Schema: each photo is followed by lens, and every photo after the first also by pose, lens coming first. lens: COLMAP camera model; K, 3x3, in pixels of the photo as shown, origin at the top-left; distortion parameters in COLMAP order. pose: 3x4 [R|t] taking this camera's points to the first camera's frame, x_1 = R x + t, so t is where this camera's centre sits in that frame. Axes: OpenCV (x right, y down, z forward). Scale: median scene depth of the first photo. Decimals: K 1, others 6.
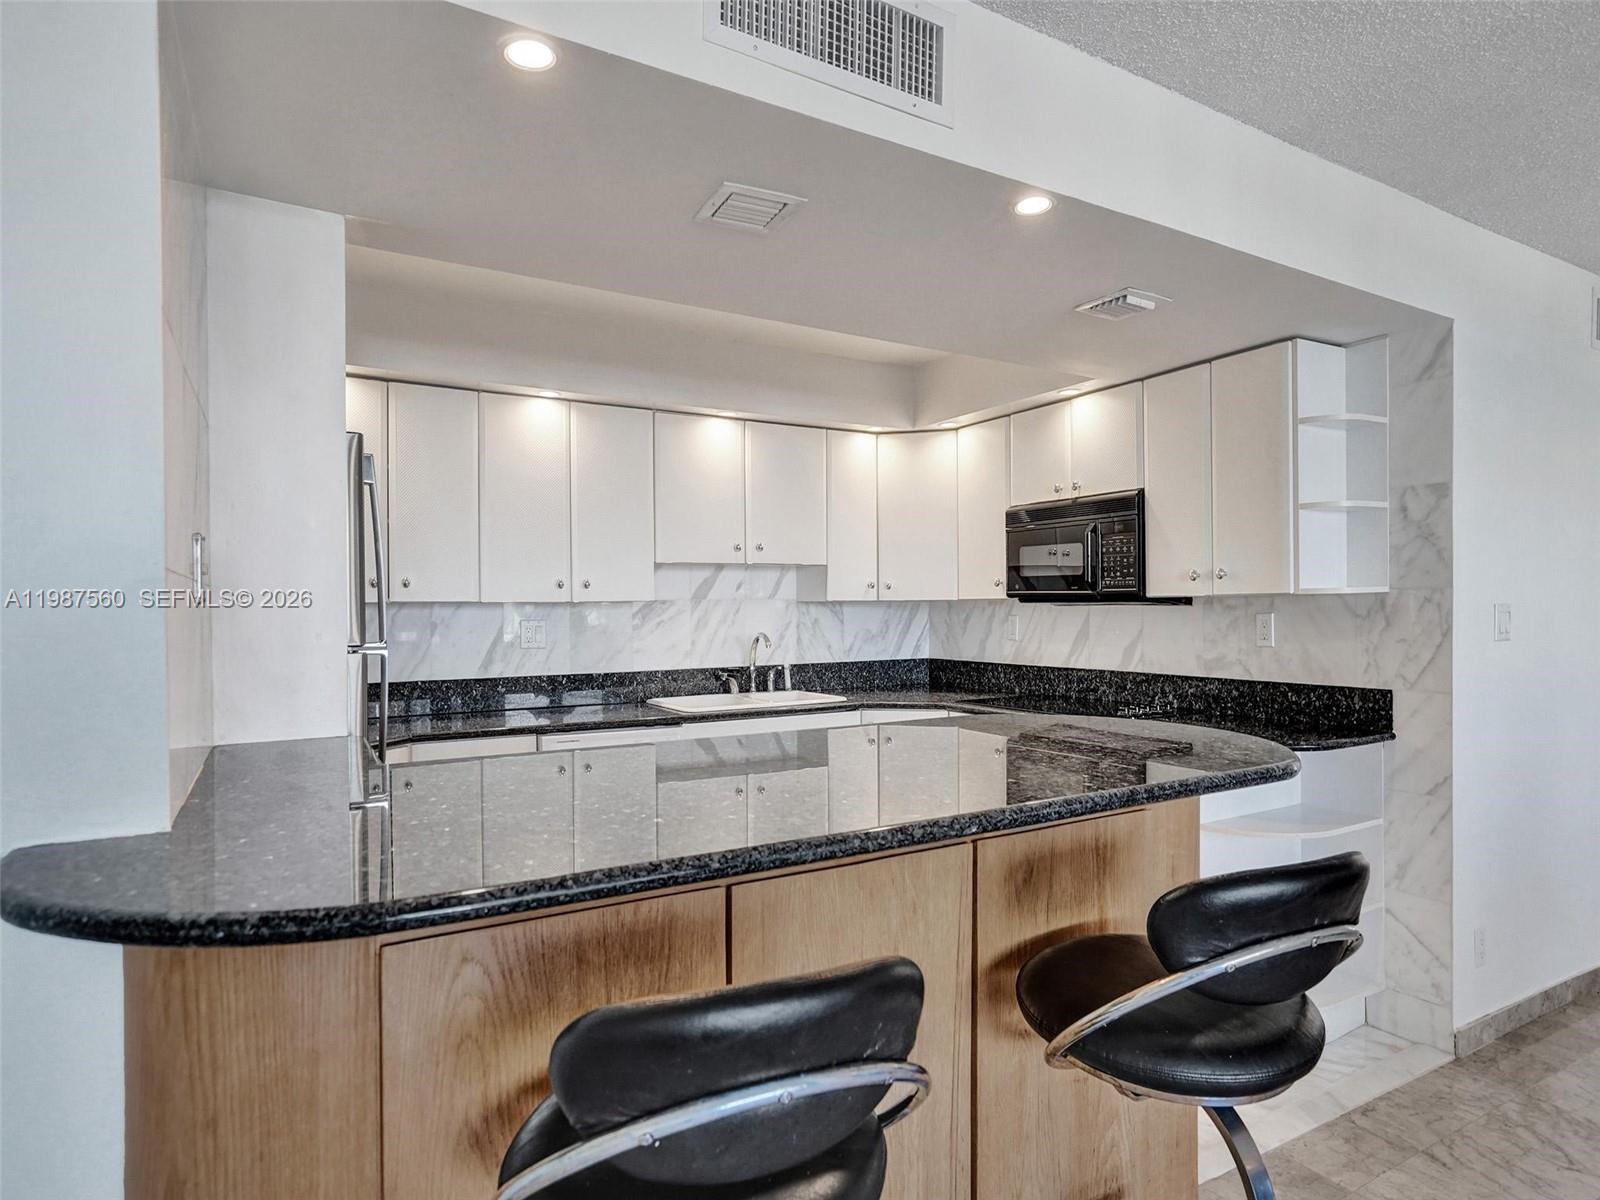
lens RADIAL K [[905.1, 0, 805.4], [0, 905.1, 617.1], [0, 0, 1]] dist [-0.013875, 0.016722]
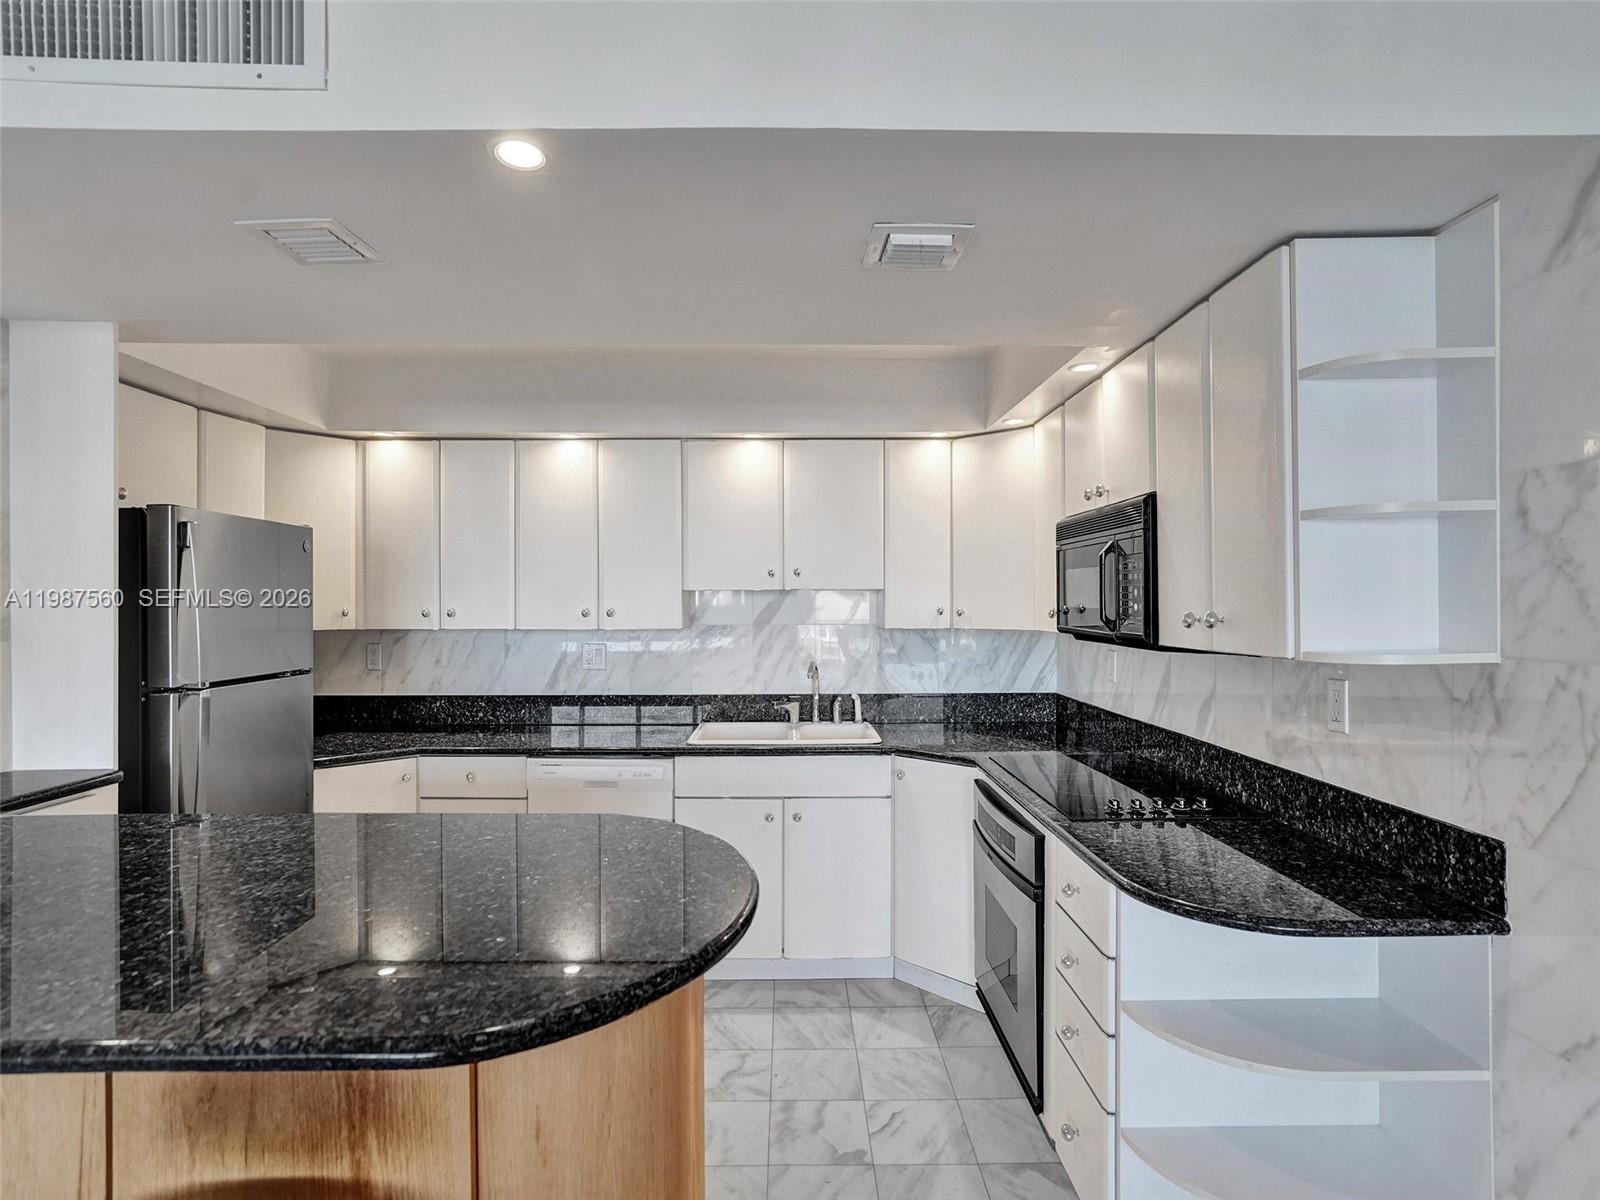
lens RADIAL K [[818.0, 0, 794.5], [0, 818.0, 604.8], [0, 0, 1]] dist [-0.025537, 0.017172]
pose [[0.866703, 0.007866, -0.498762, 0.415114], [-0.009595, 0.999954, -0.000903, -0.046815], [0.498732, 0.005568, 0.866738, 0.285251]]
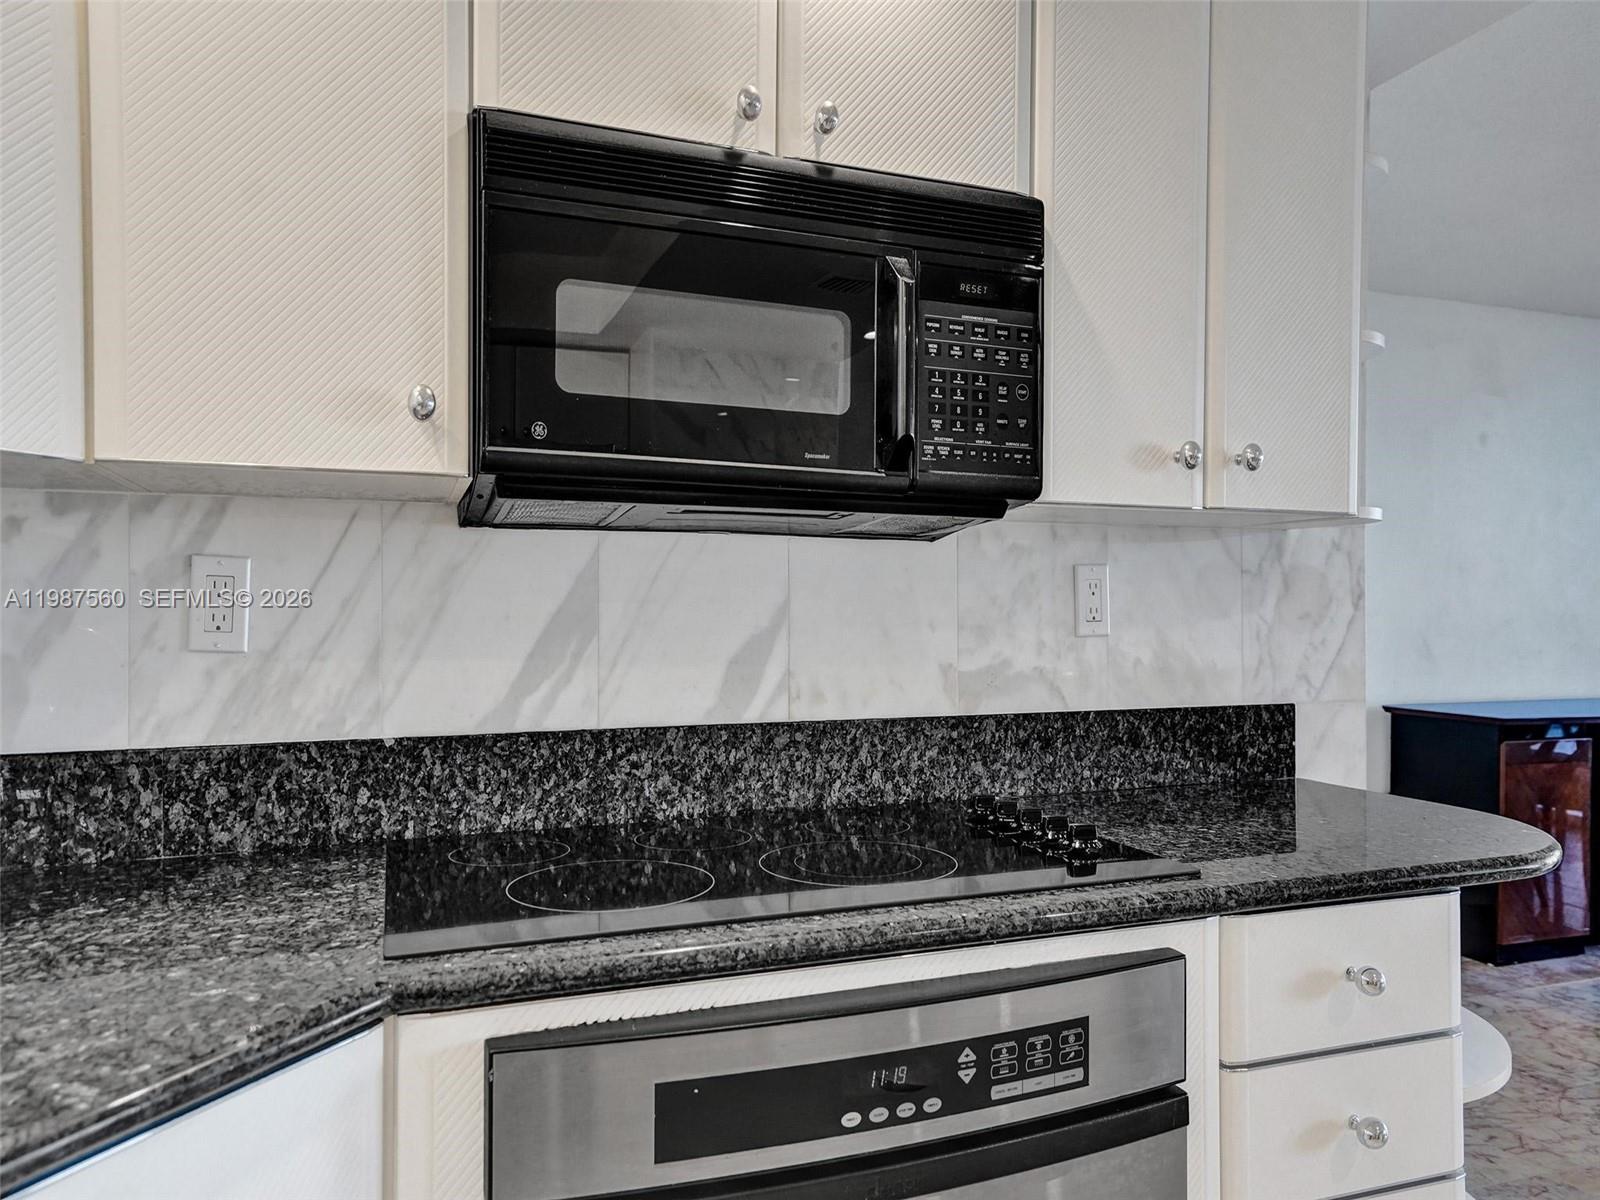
lens RADIAL K [[1100.8, 0, 795.5], [0, 1100.8, 613.0], [0, 0, 1]] dist [-0.004753, 0.023411]
pose [[0.171830, 0.010055, 0.985075, -0.063723], [0.008442, 0.999896, -0.011678, 0.023471], [-0.985090, 0.010322, 0.171728, 0.946117]]
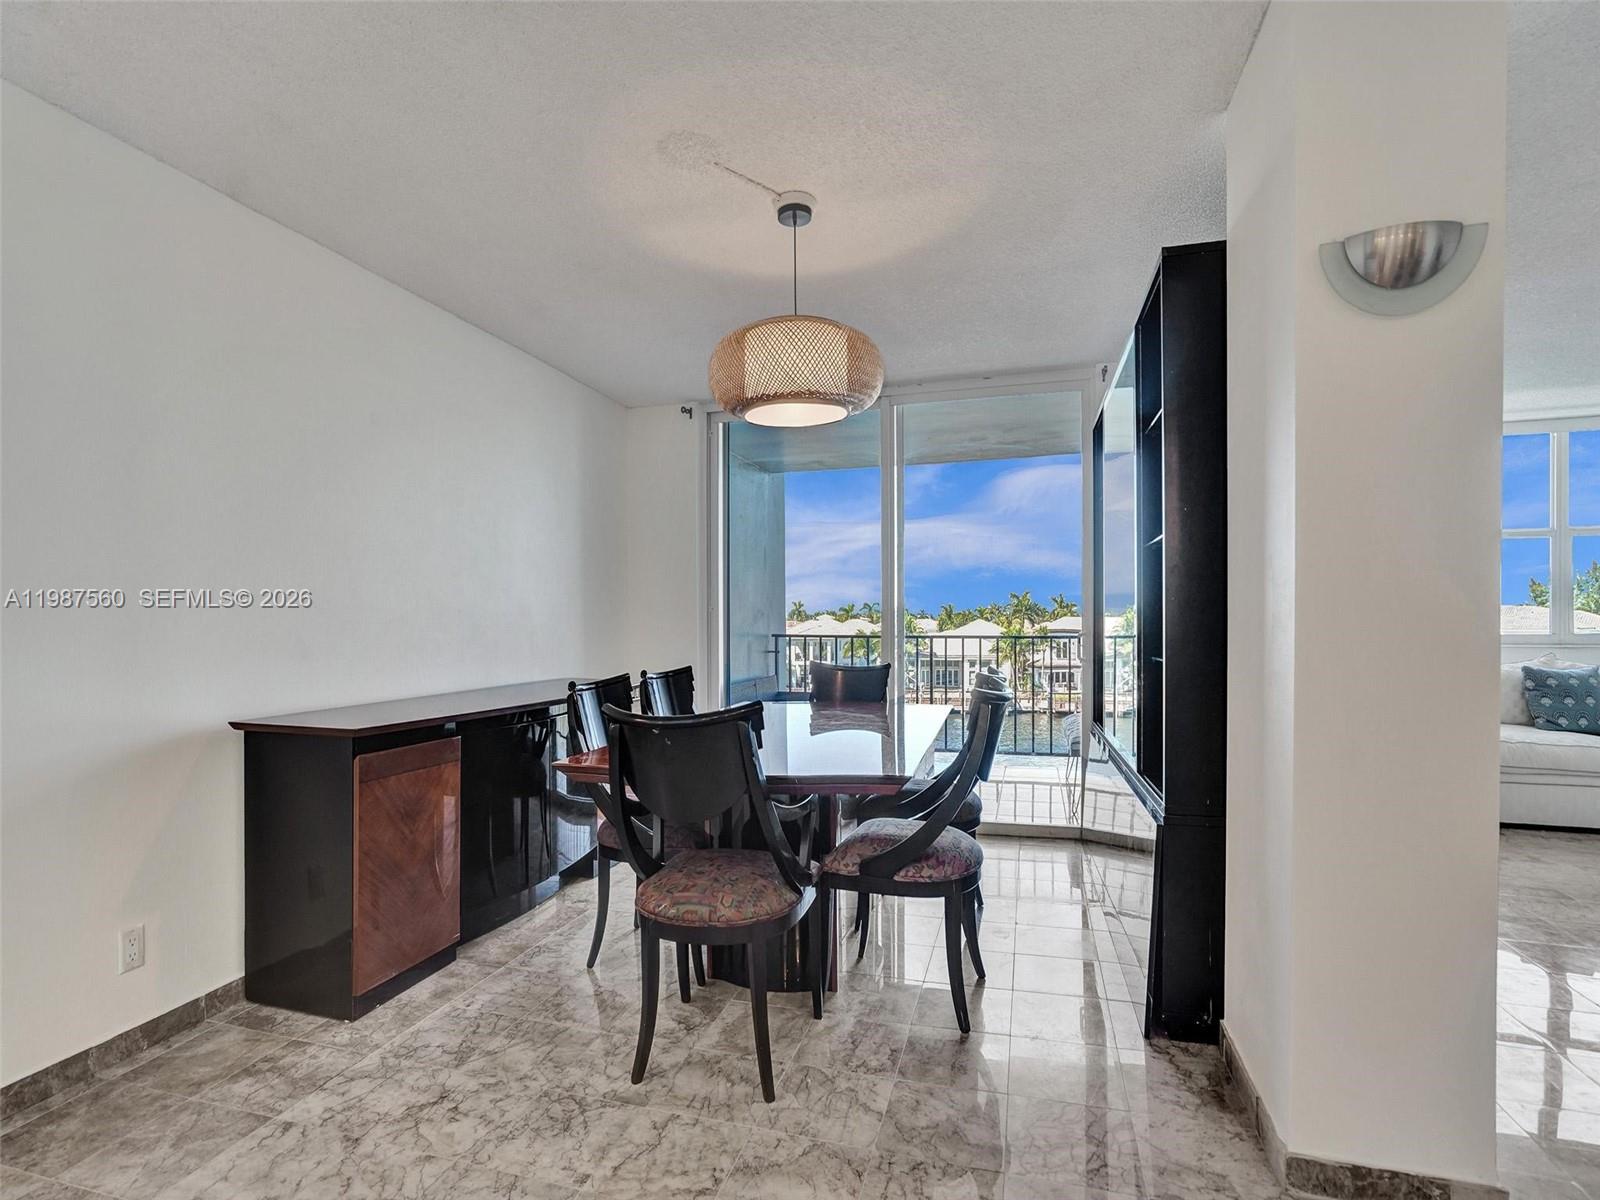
lens RADIAL K [[767.8, 0, 802.6], [0, 767.8, 632.1], [0, 0, 1]] dist [-0.034639, 0.016240]
pose [[-0.683956, -0.000091, 0.729524, 0.416076], [0.017527, 0.999709, 0.016557, 0.035864], [-0.729313, 0.024110, -0.683755, 0.602628]]
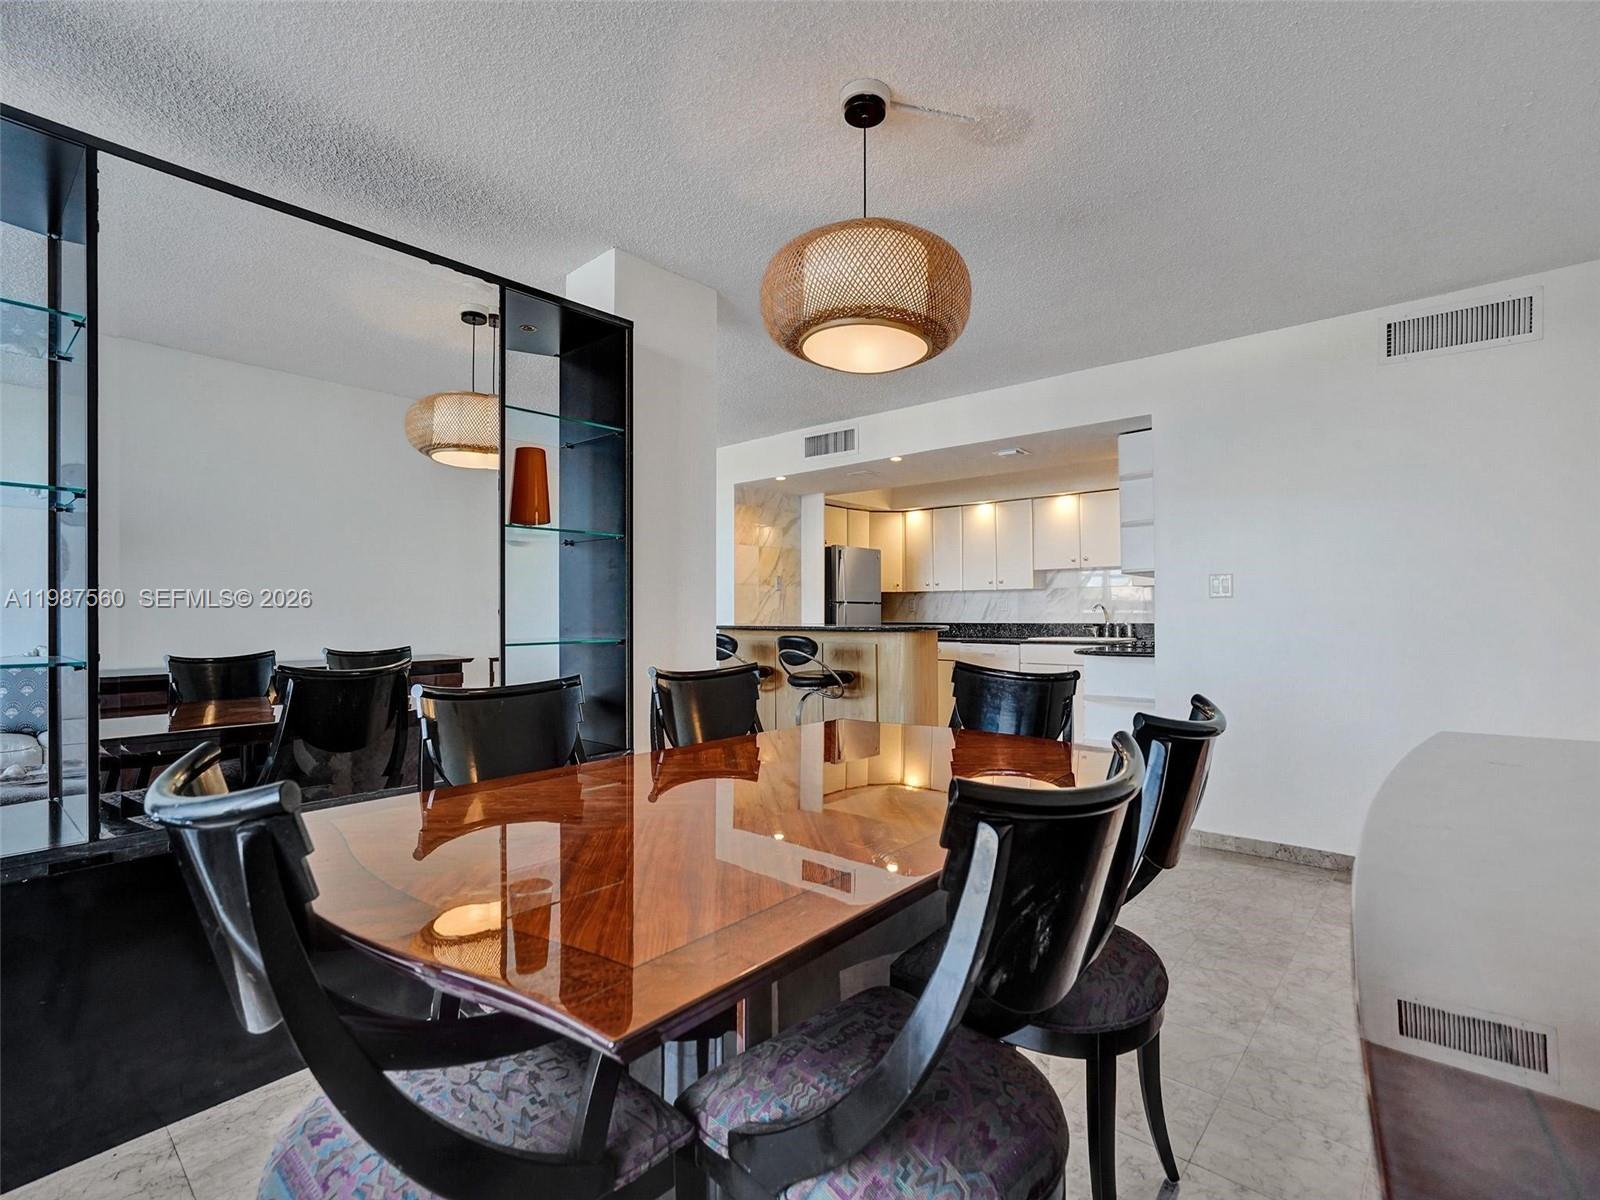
lens RADIAL K [[767.8, 0, 800.2], [0, 767.8, 607.7], [0, 0, 1]] dist [-0.034639, 0.016240]
pose [[0.312089, -0.002665, -0.950049, 1.431602], [-0.009200, 0.999941, -0.005827, 0.044547], [0.950008, 0.010559, 0.312046, -0.081092]]
